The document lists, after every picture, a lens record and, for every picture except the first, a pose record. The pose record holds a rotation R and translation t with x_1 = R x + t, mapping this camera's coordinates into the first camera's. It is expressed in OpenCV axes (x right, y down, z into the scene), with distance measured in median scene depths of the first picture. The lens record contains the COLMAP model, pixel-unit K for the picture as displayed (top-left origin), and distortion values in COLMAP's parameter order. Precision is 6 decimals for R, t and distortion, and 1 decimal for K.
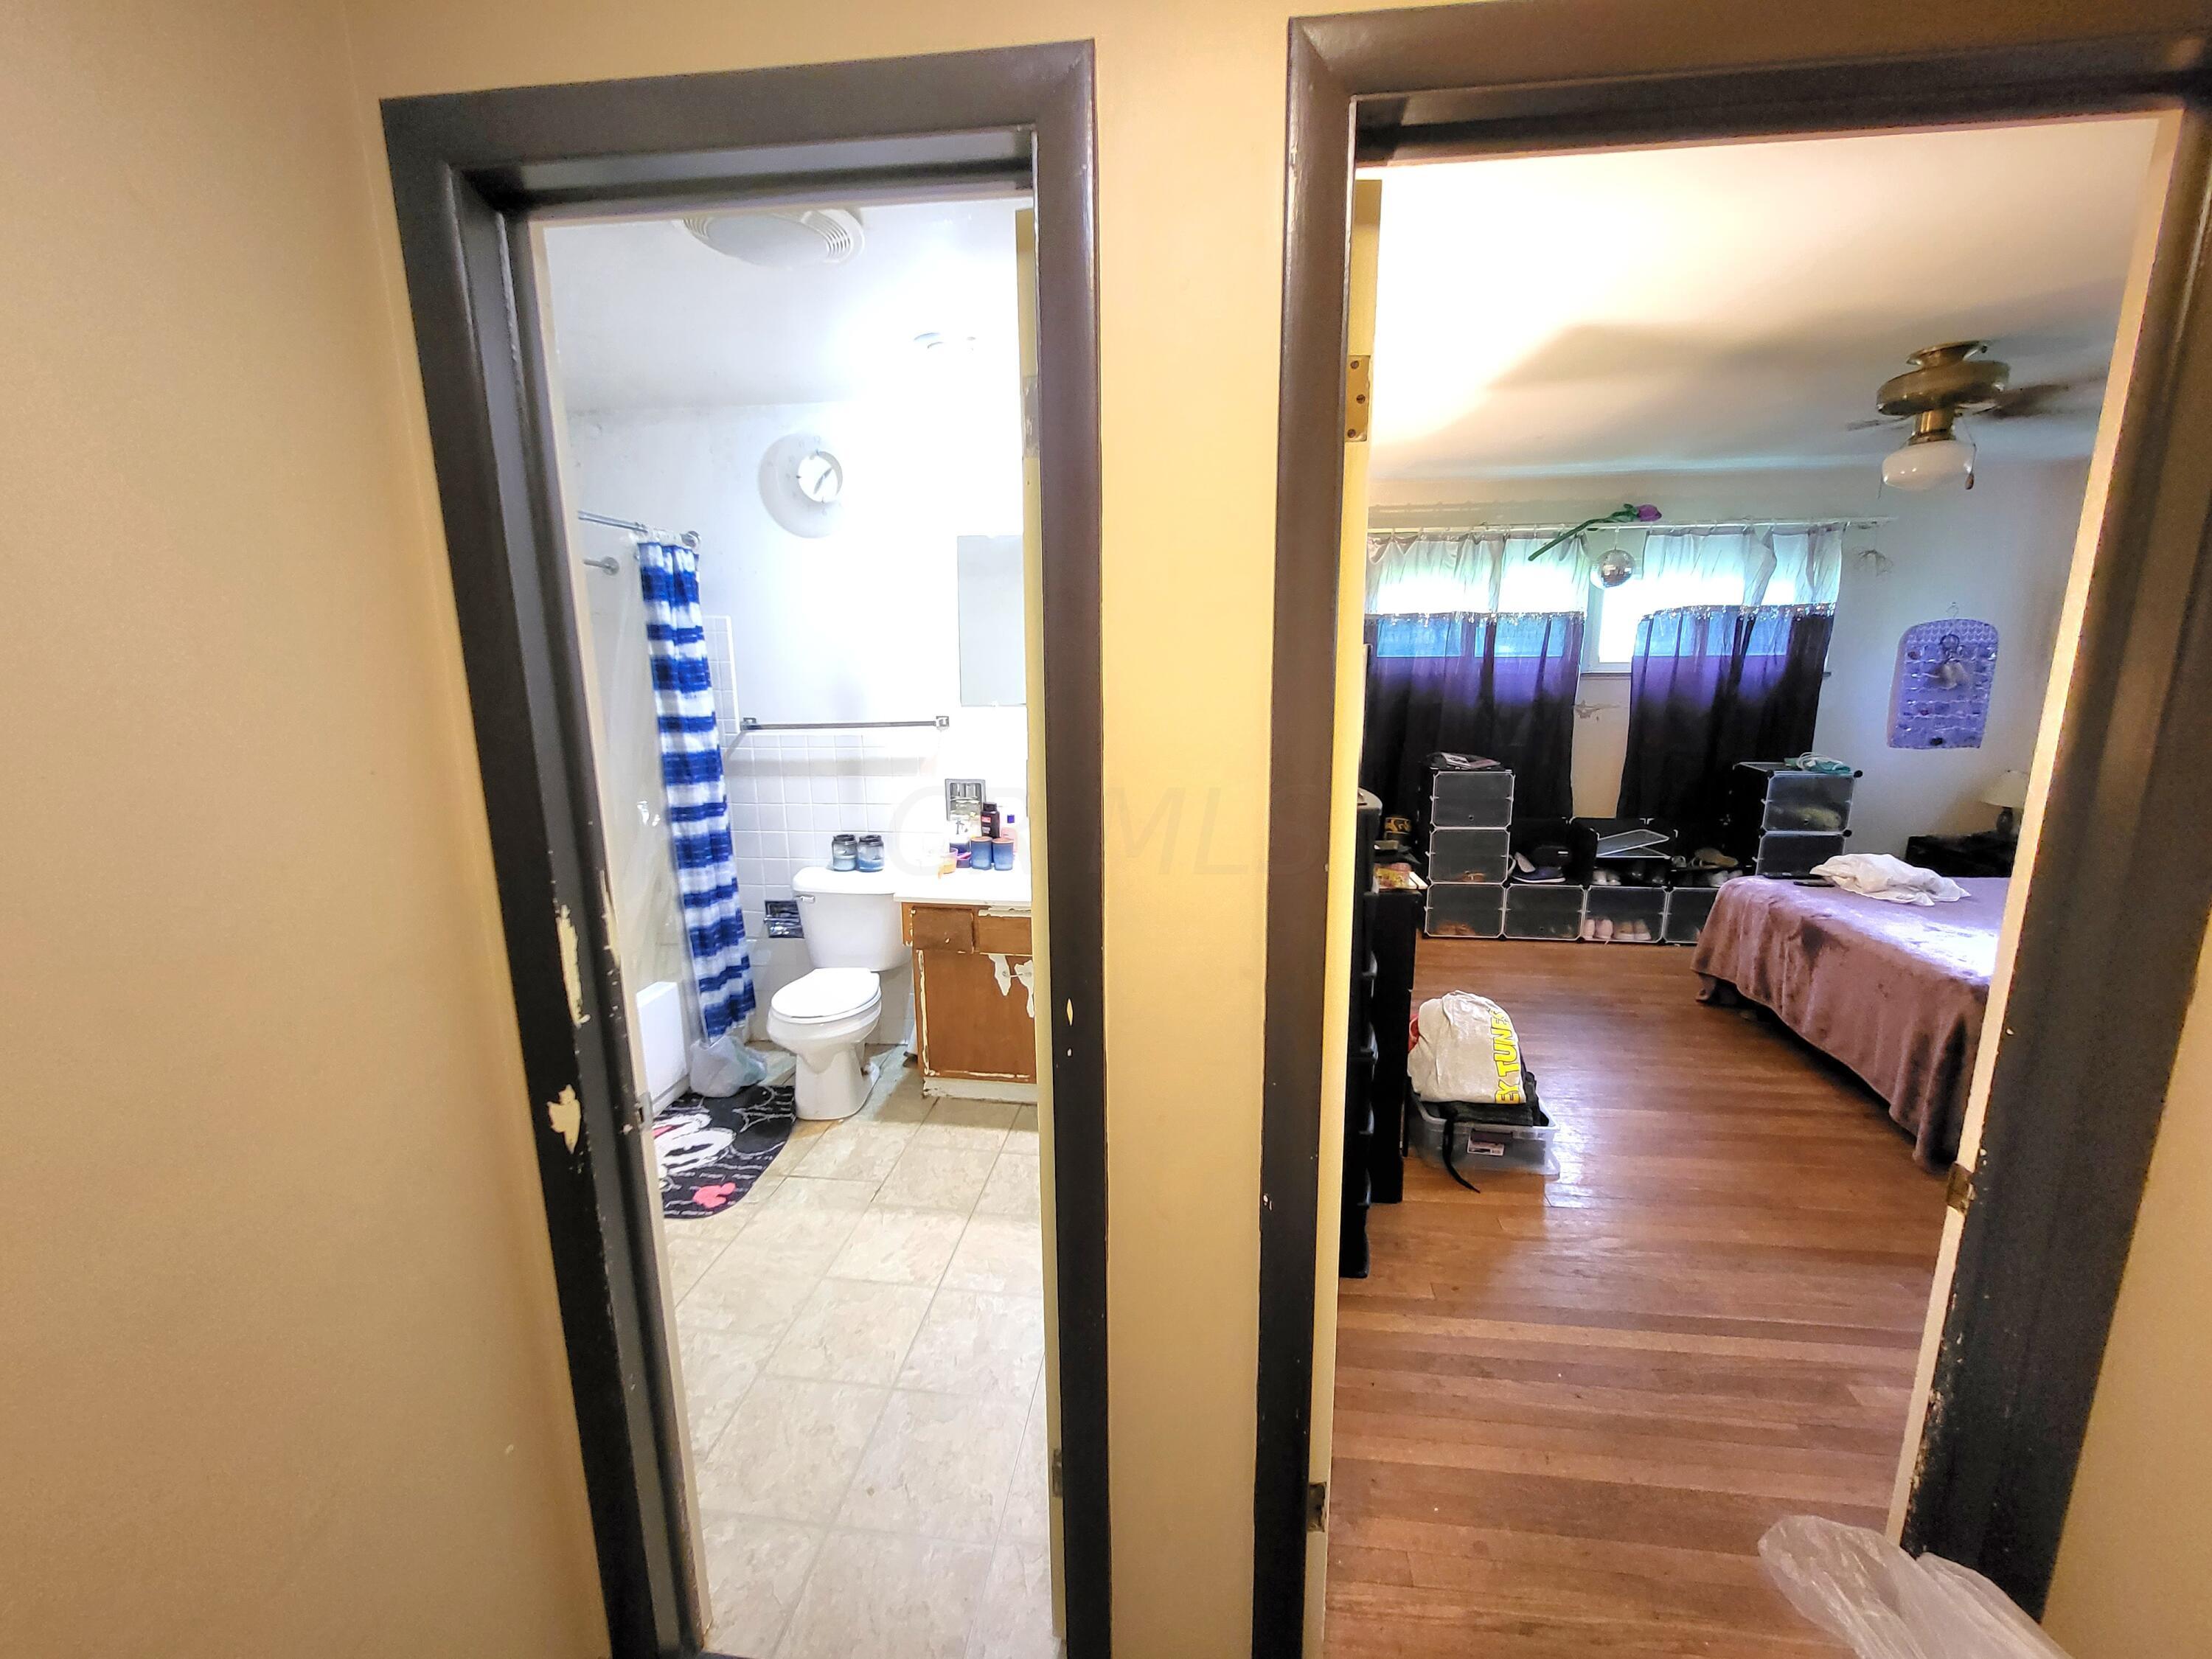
lens RADIAL K [[873.7, 0, 1111.7], [0, 873.7, 826.2], [0, 0, 1]] dist [0.002730, -0.002153]
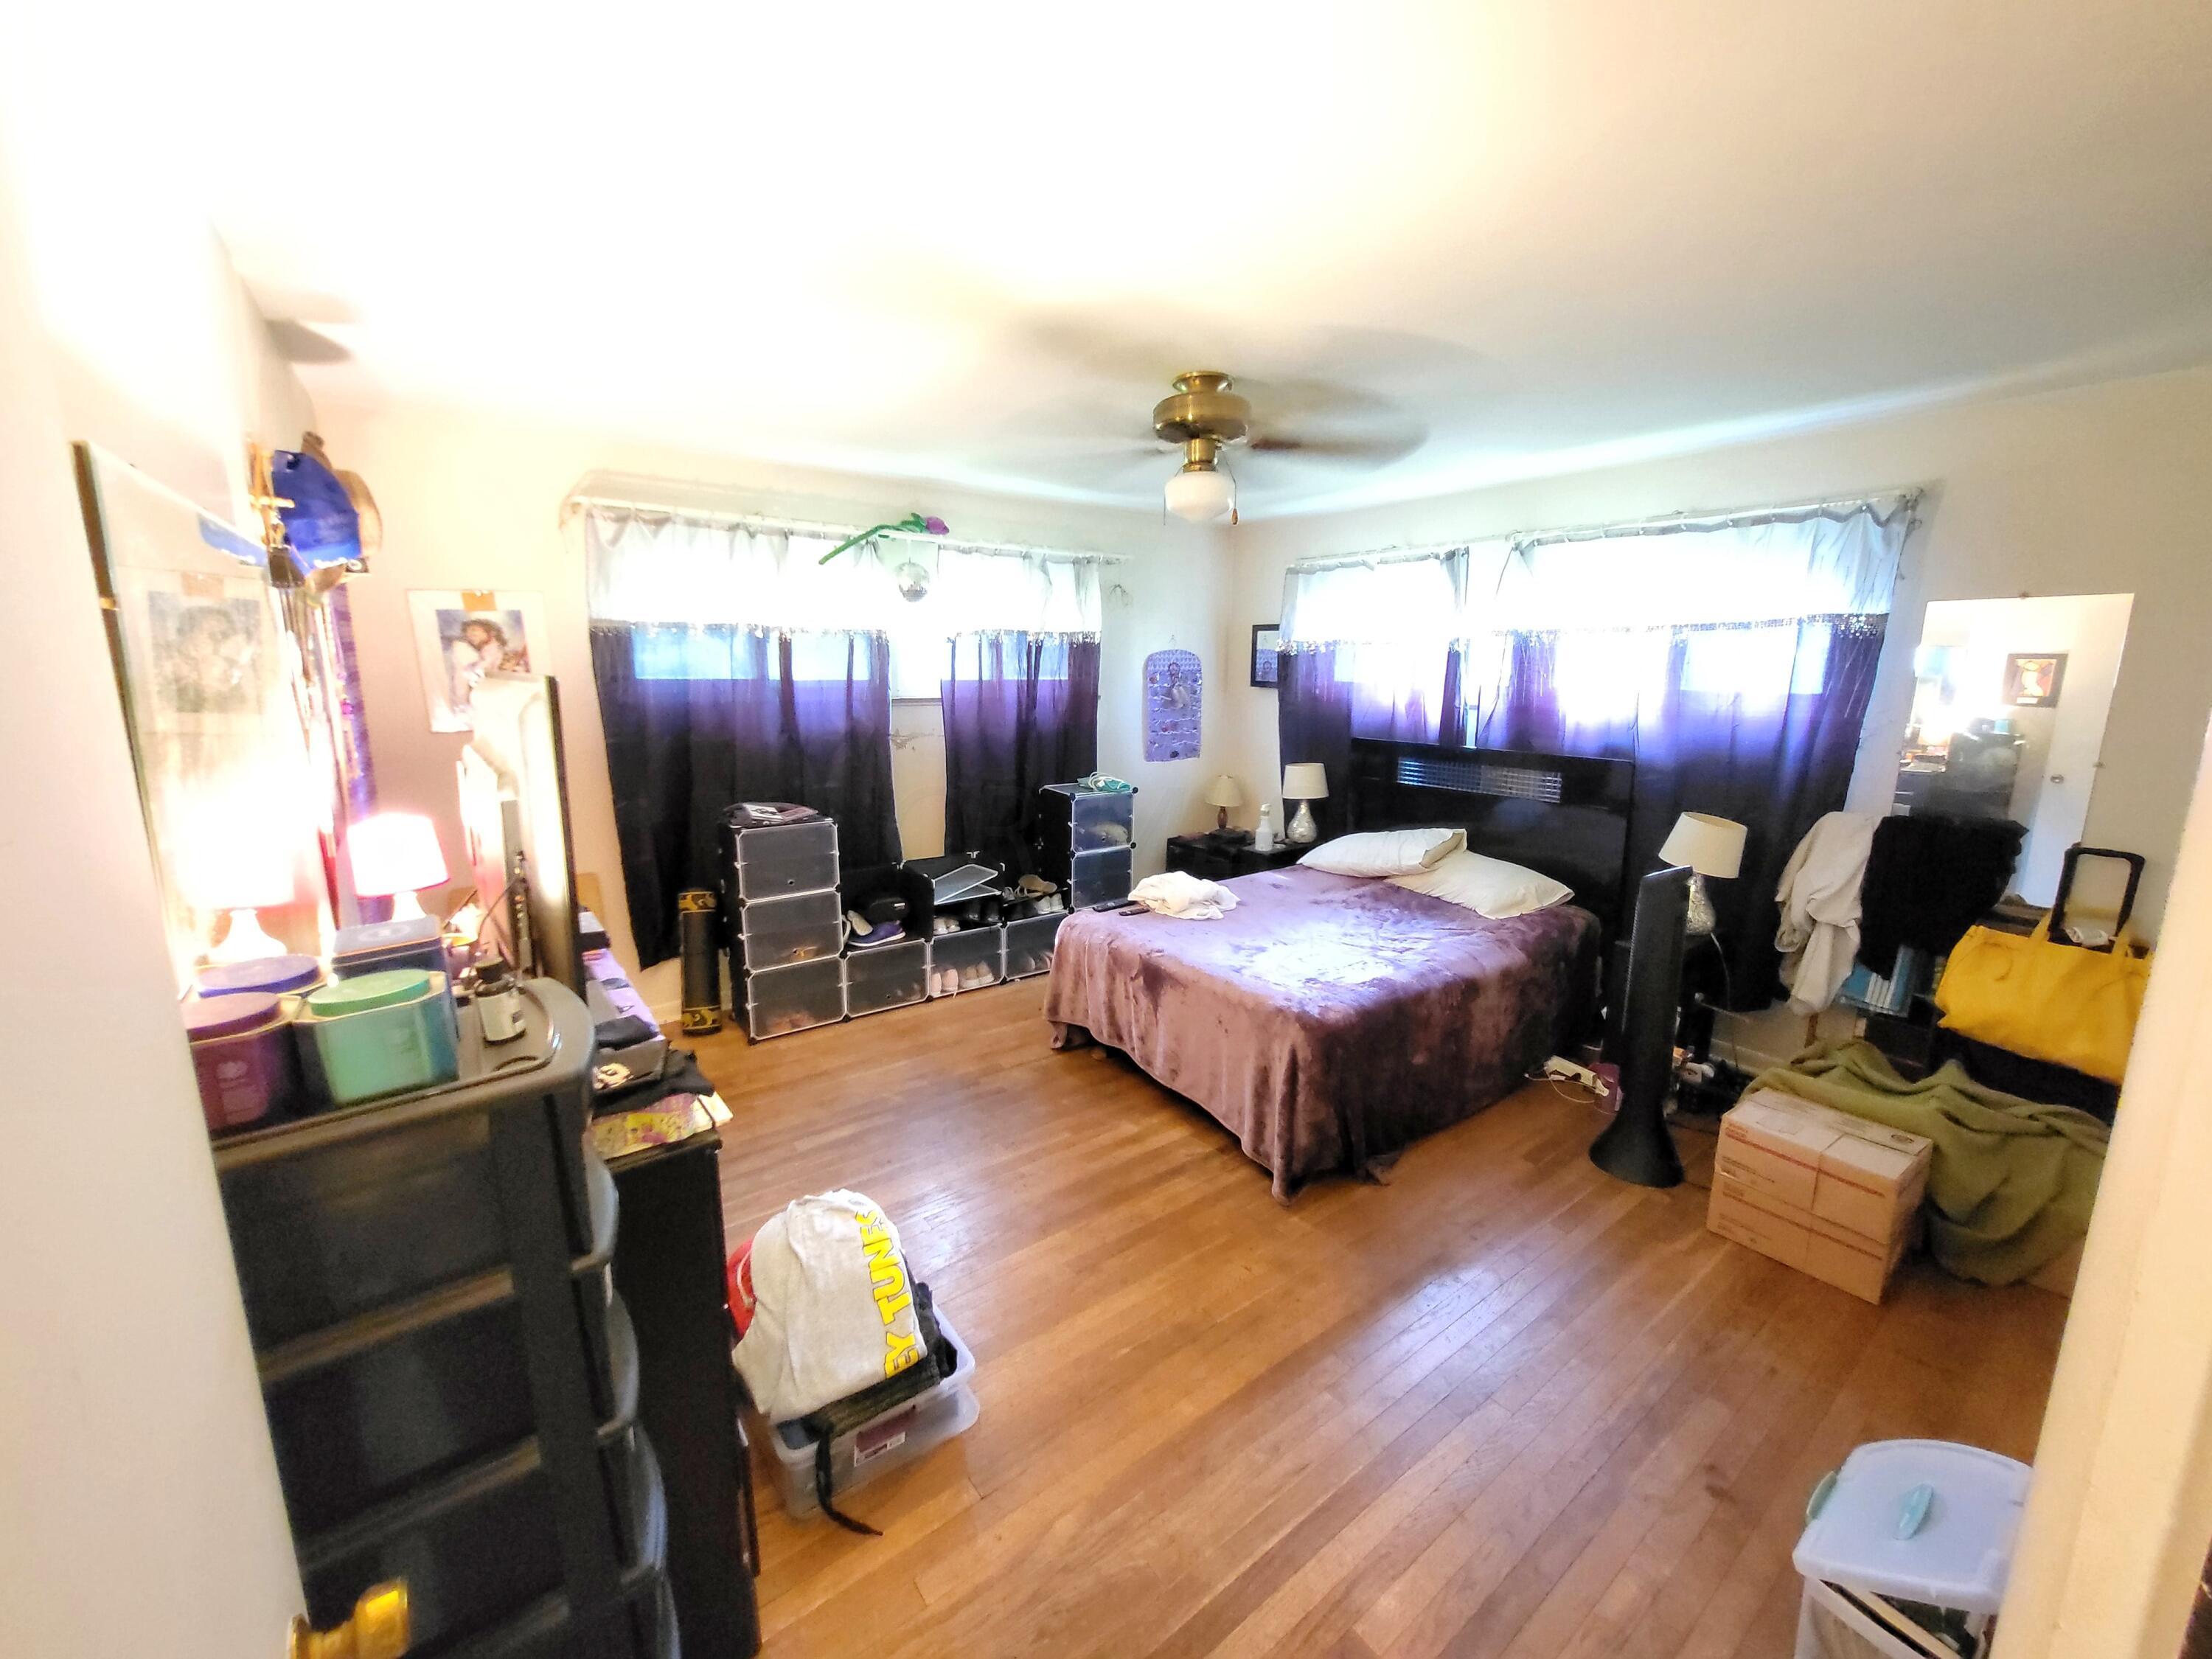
lens RADIAL K [[873.7, 0, 1111.7], [0, 873.7, 826.2], [0, 0, 1]] dist [0.002730, -0.002153]
pose [[0.730321, -0.109302, 0.674303, 0.095046], [0.118619, 0.992411, 0.032393, -0.052744], [-0.672727, 0.056328, 0.737744, 0.217452]]
